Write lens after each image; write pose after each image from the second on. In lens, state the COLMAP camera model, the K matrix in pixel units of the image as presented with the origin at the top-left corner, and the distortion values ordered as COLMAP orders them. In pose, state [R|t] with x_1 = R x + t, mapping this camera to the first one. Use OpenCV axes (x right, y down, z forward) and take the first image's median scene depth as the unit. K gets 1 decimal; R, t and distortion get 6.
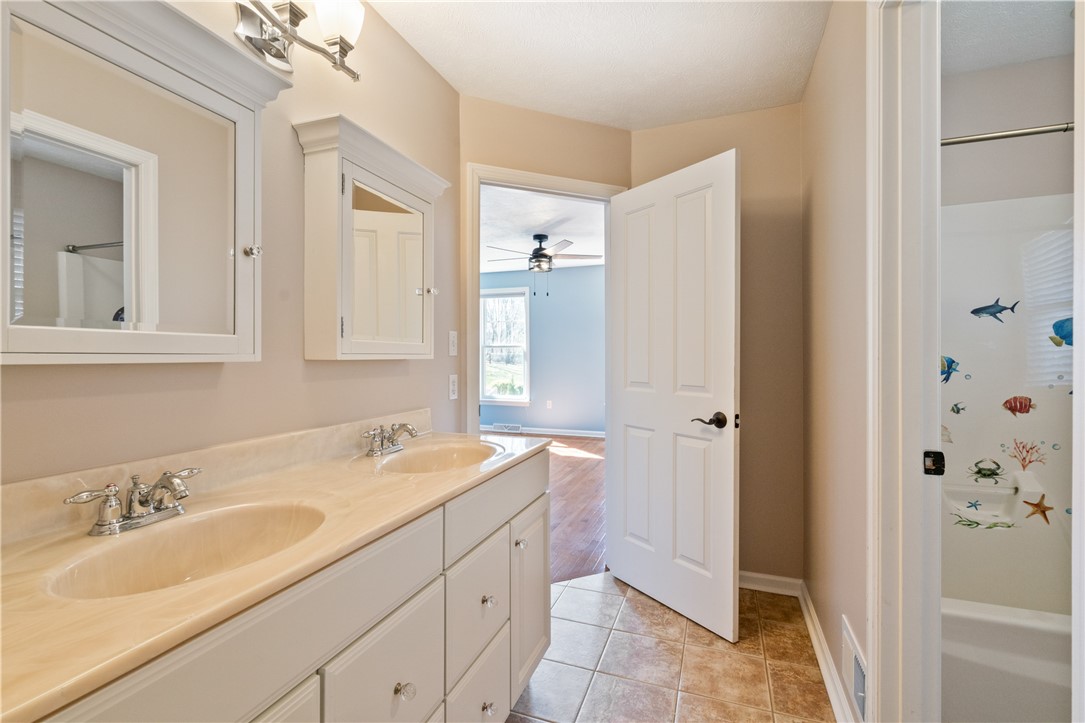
lens RADIAL K [[496.8, 0, 539.6], [0, 496.8, 361.4], [0, 0, 1]] dist [-0.011989, 0.004650]
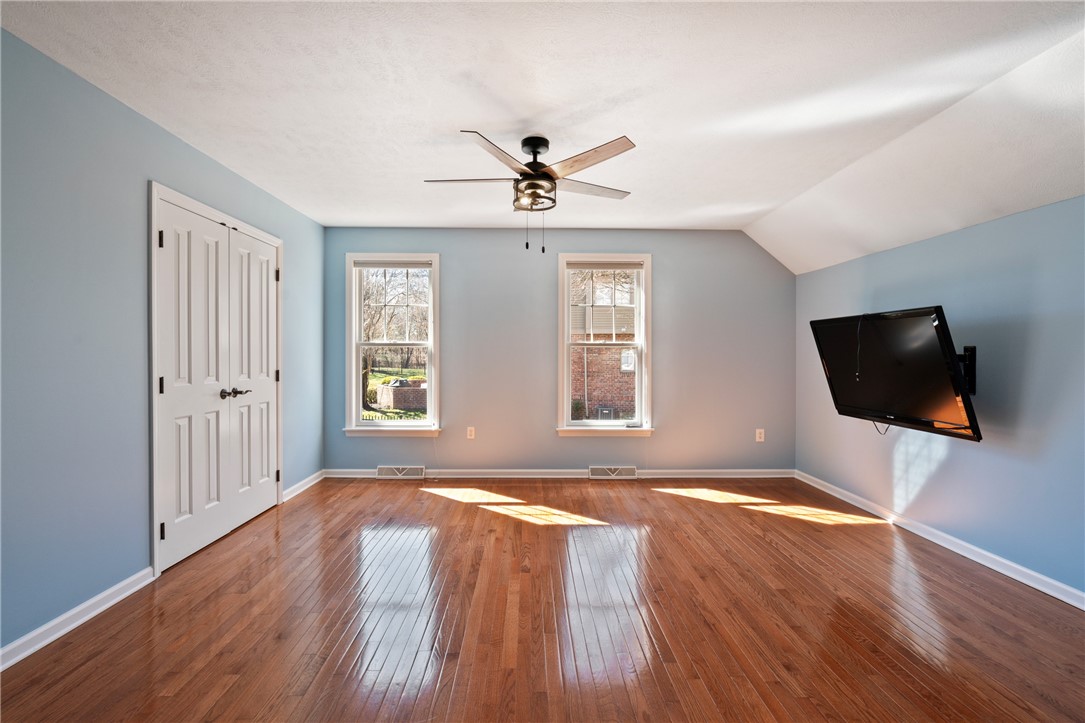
lens RADIAL K [[496.8, 0, 546.7], [0, 496.8, 364.3], [0, 0, 1]] dist [-0.011989, 0.004650]
pose [[0.925920, -0.001441, 0.377716, -0.148981], [0.001499, 0.999999, 0.000140, -0.005039], [-0.377716, 0.000437, 0.925922, 0.375772]]
